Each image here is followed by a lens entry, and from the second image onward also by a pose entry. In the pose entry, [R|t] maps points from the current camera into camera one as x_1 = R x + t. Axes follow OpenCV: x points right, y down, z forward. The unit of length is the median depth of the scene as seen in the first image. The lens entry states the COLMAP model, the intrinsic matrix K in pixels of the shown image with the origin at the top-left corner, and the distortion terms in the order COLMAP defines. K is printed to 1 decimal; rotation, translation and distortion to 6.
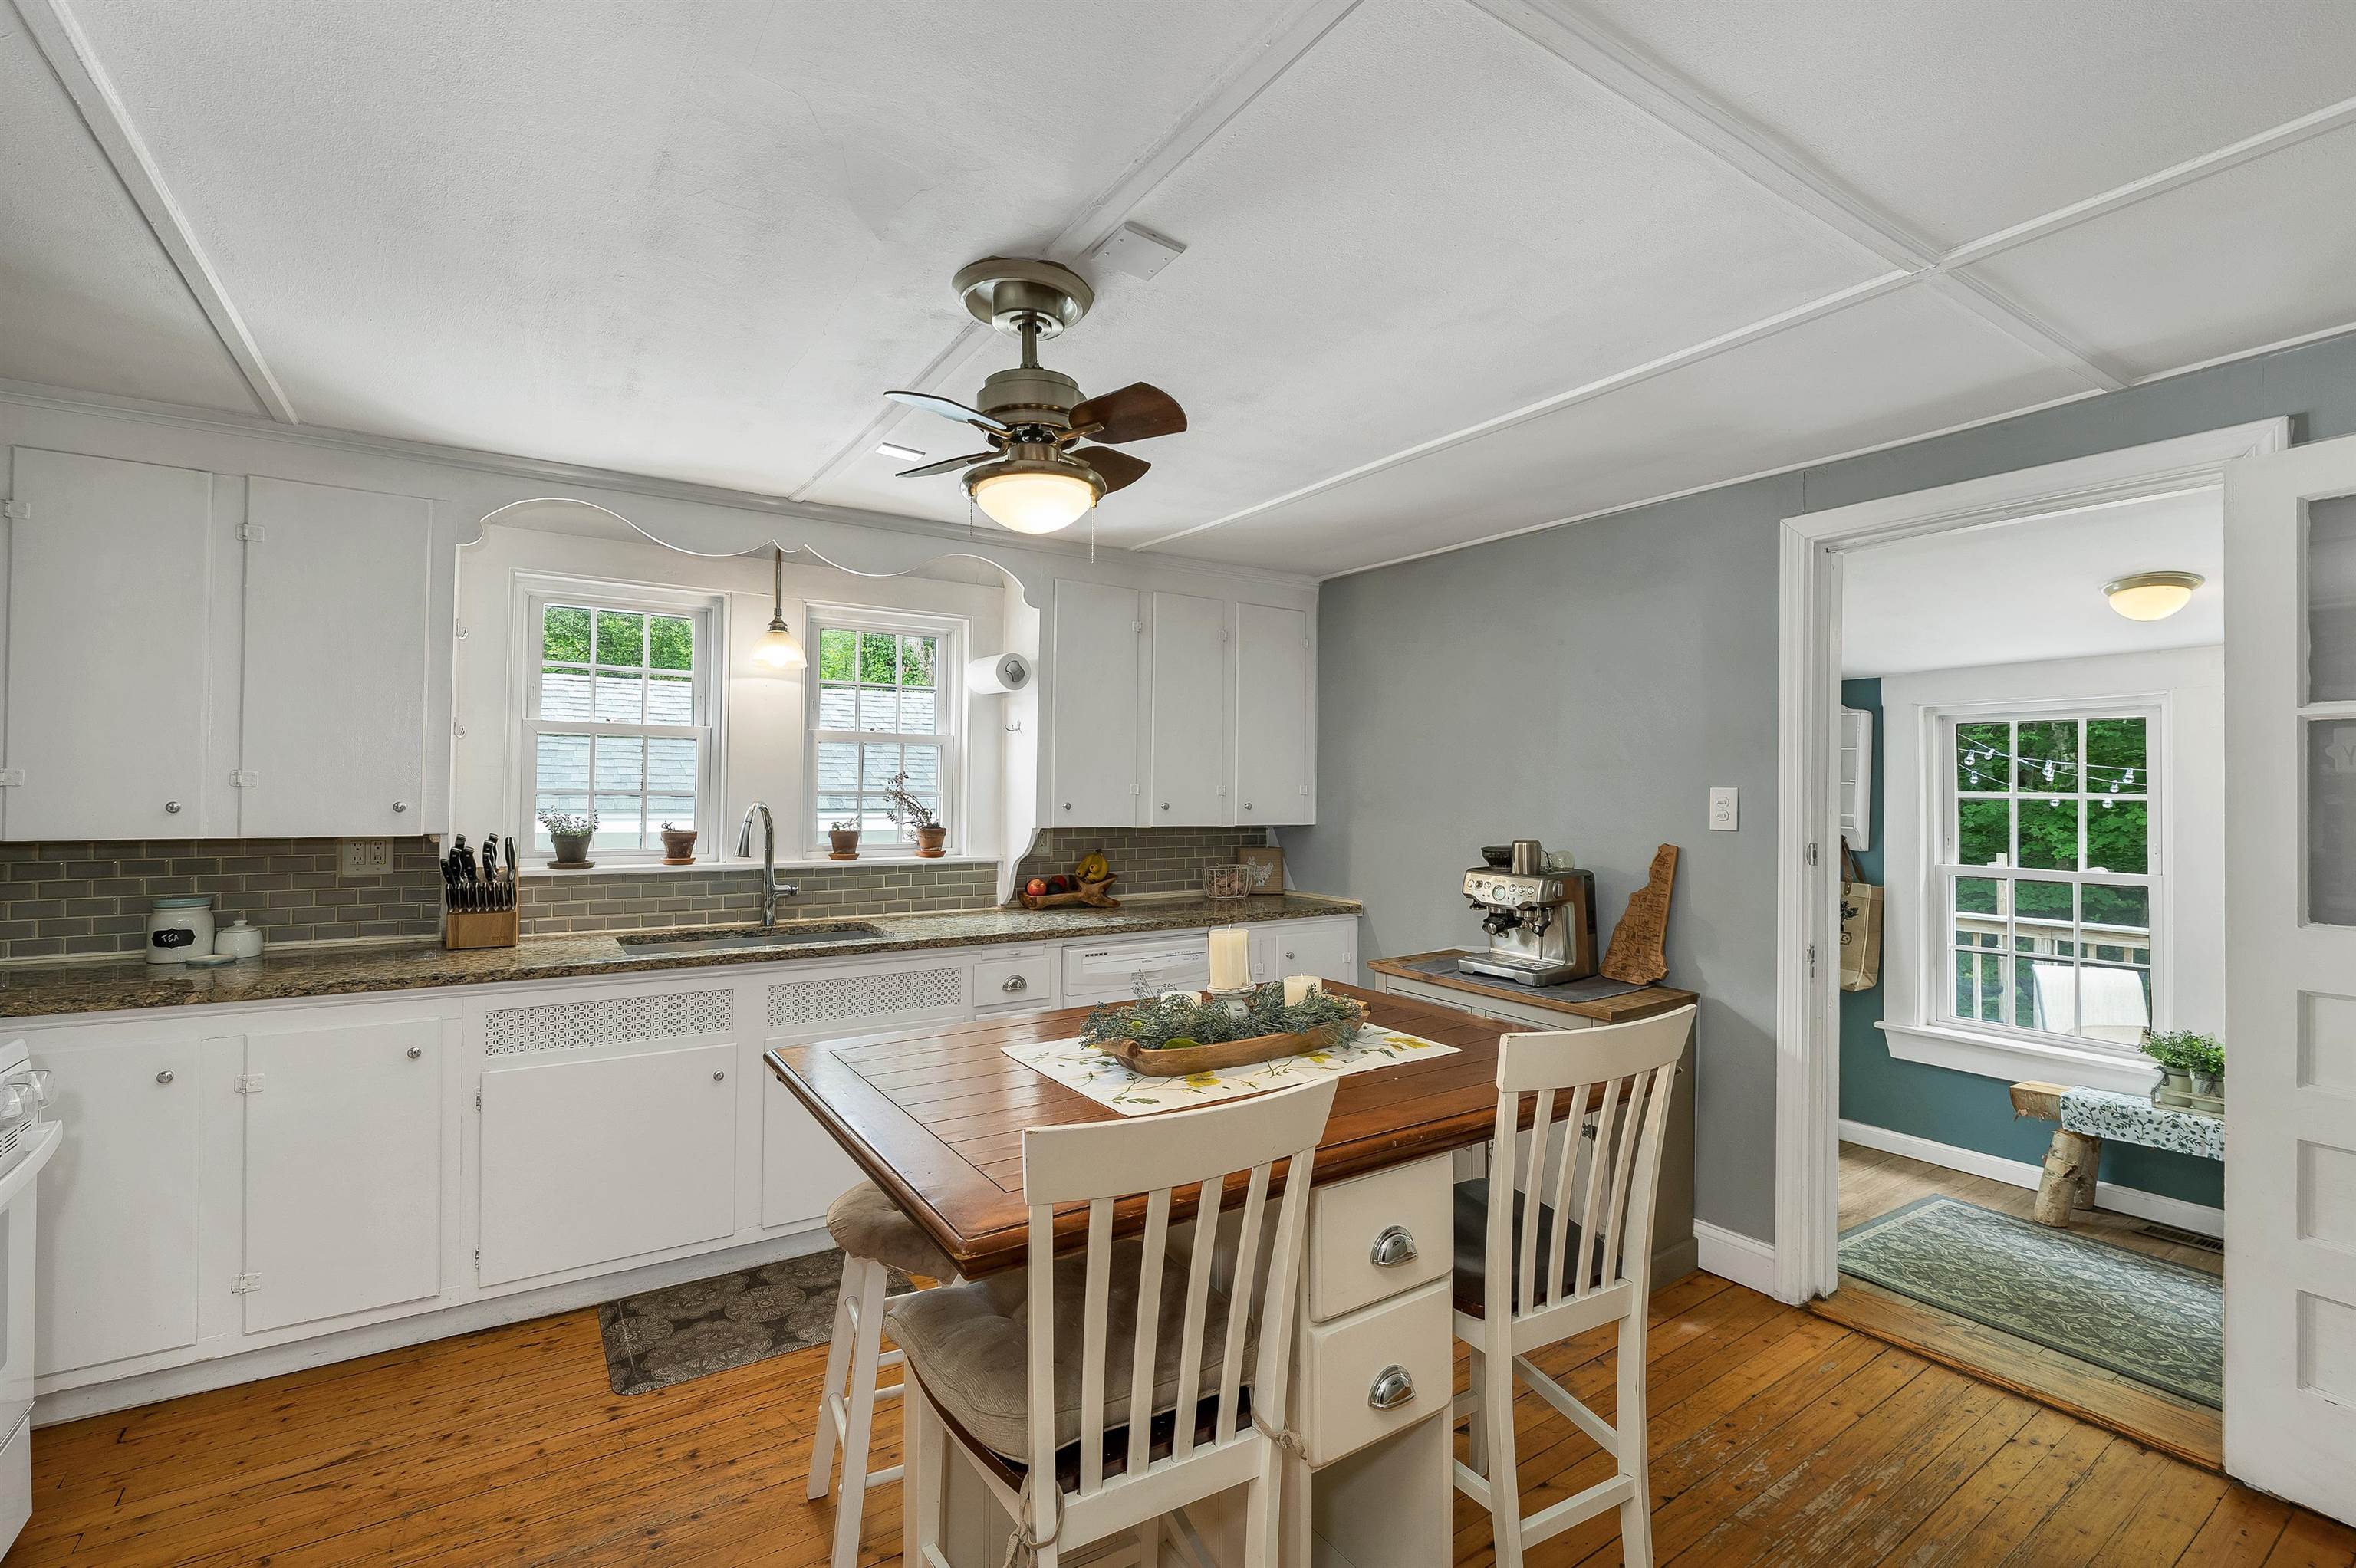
lens RADIAL K [[1032.9, 0, 1178.0], [0, 1032.9, 784.0], [0, 0, 1]] dist [-0.003216, 0.000038]
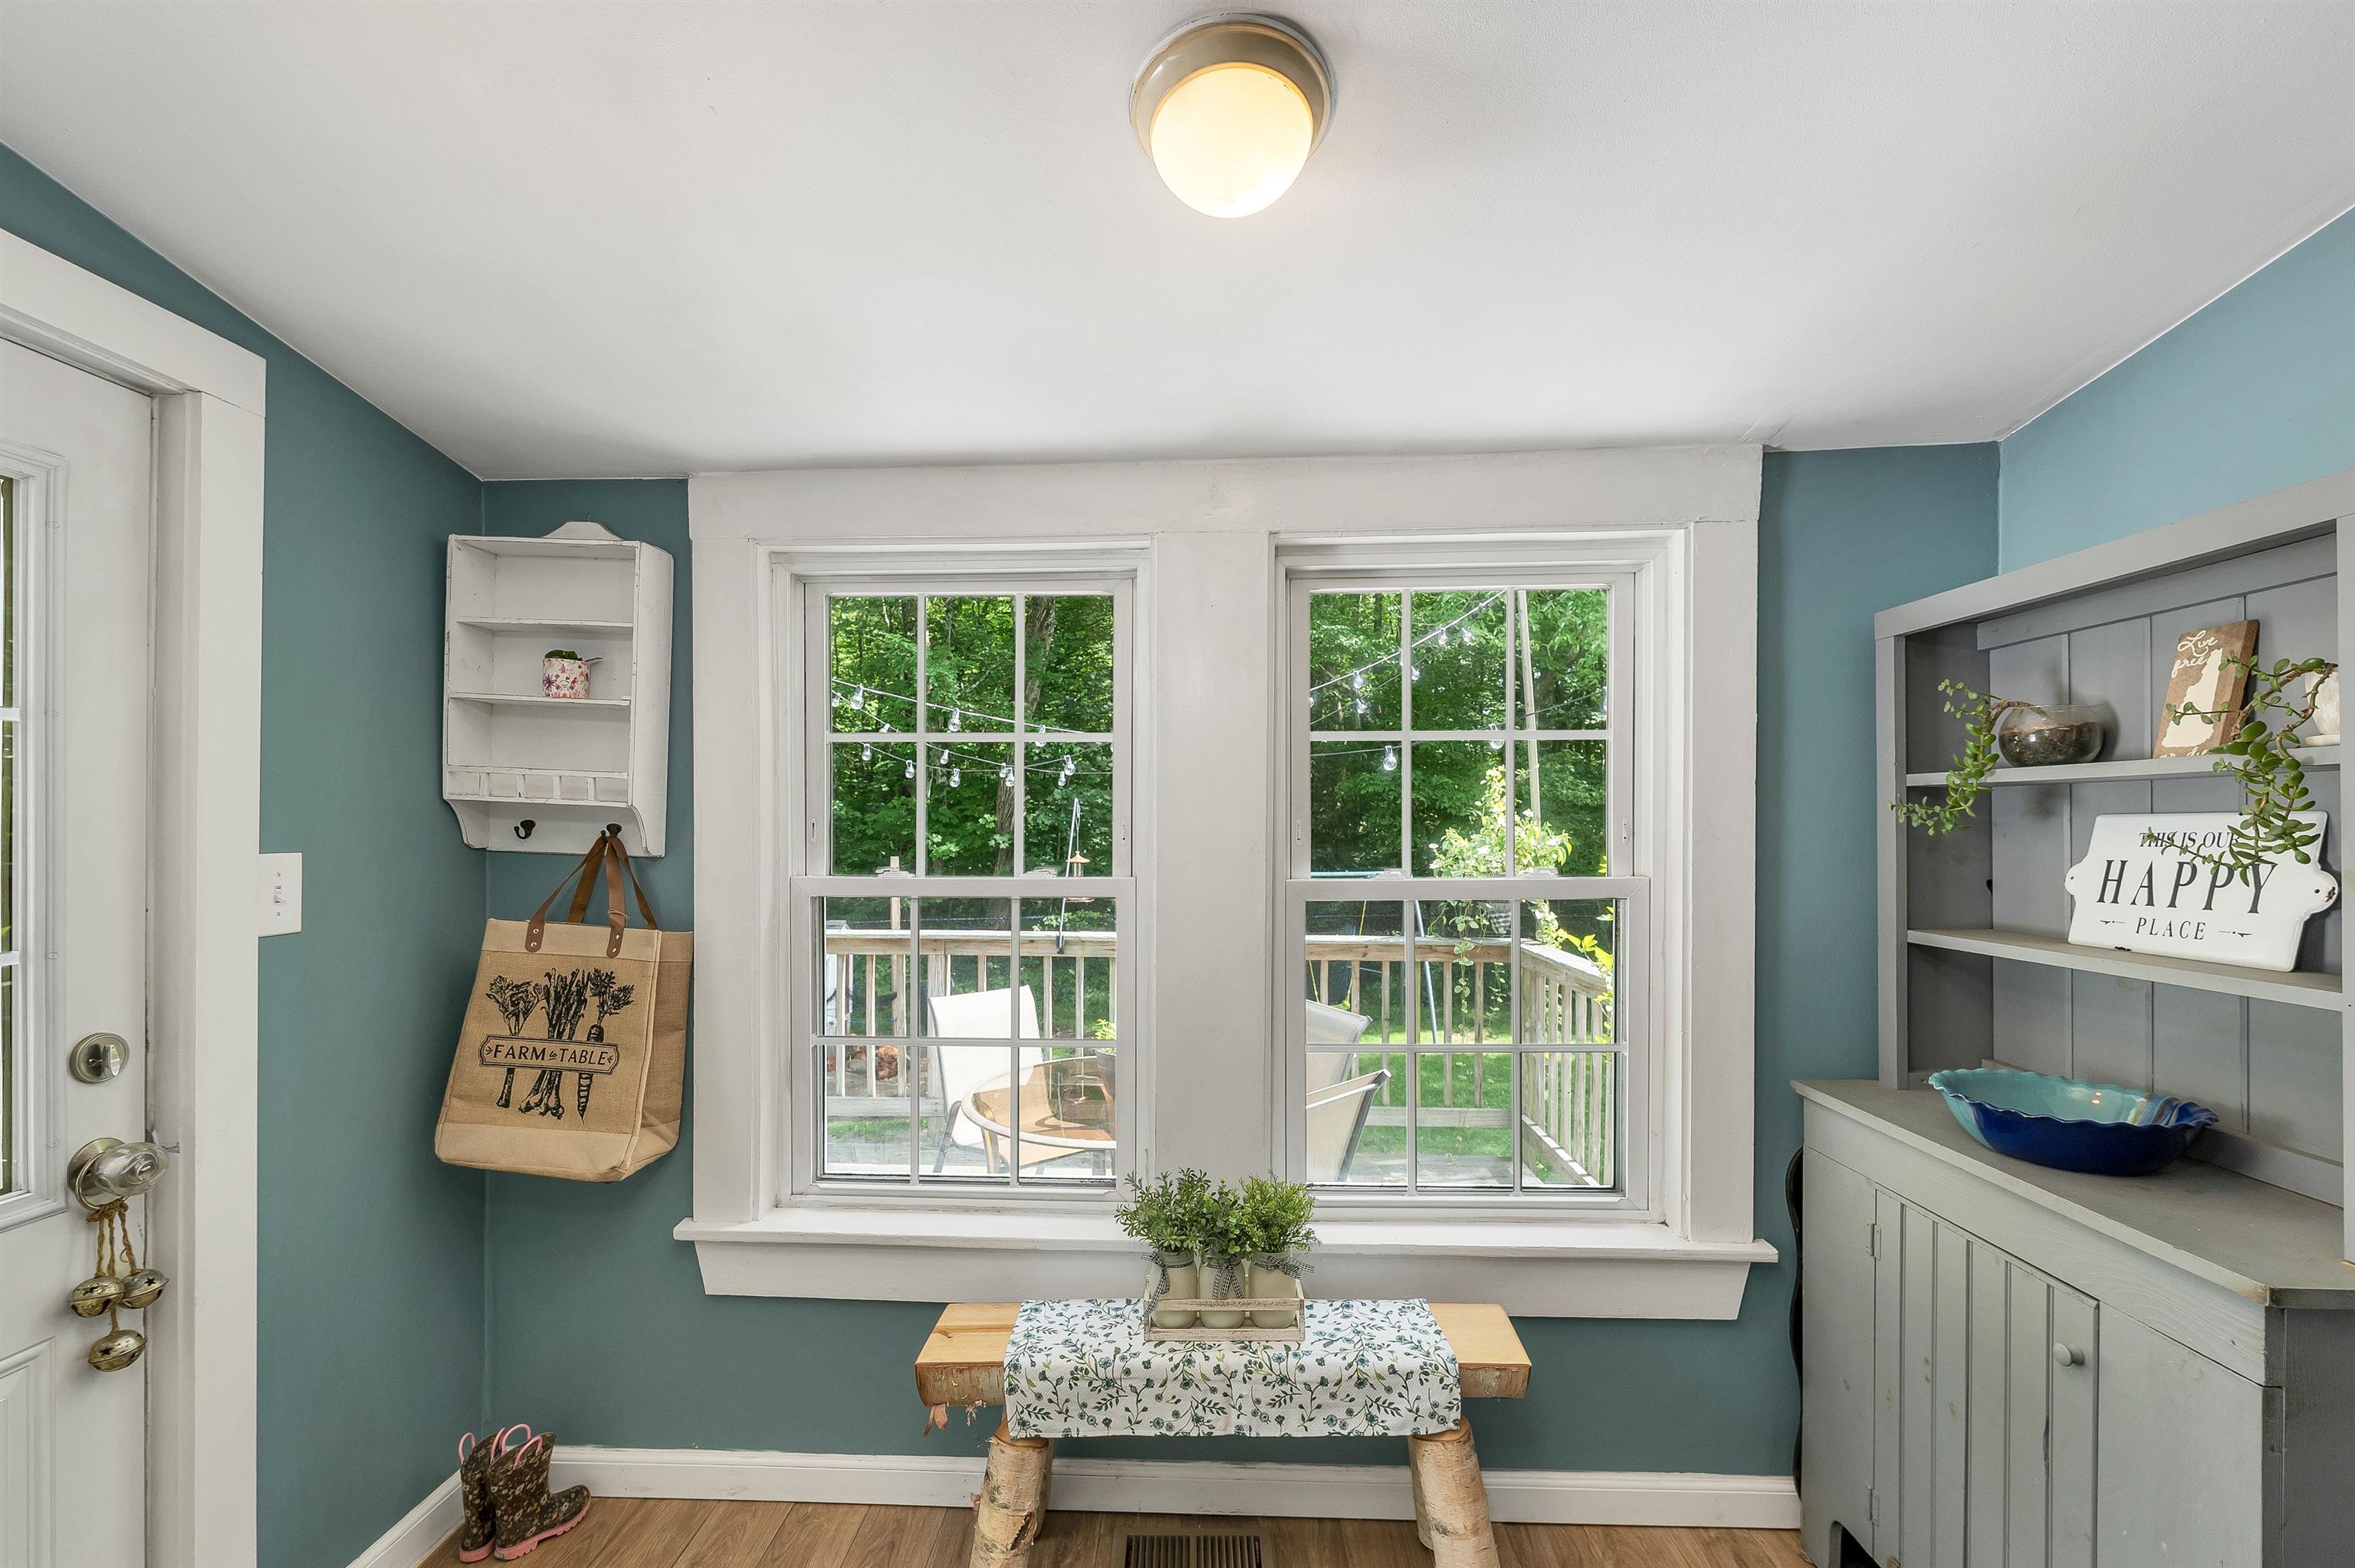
lens RADIAL K [[999.9, 0, 1174.9], [0, 999.9, 807.2], [0, 0, 1]] dist [-0.004052, -0.000391]
pose [[0.582688, 0.000637, 0.812696, 0.497813], [-0.003489, 0.999992, 0.001718, 0.047315], [-0.812689, -0.003836, 0.582686, 0.628564]]
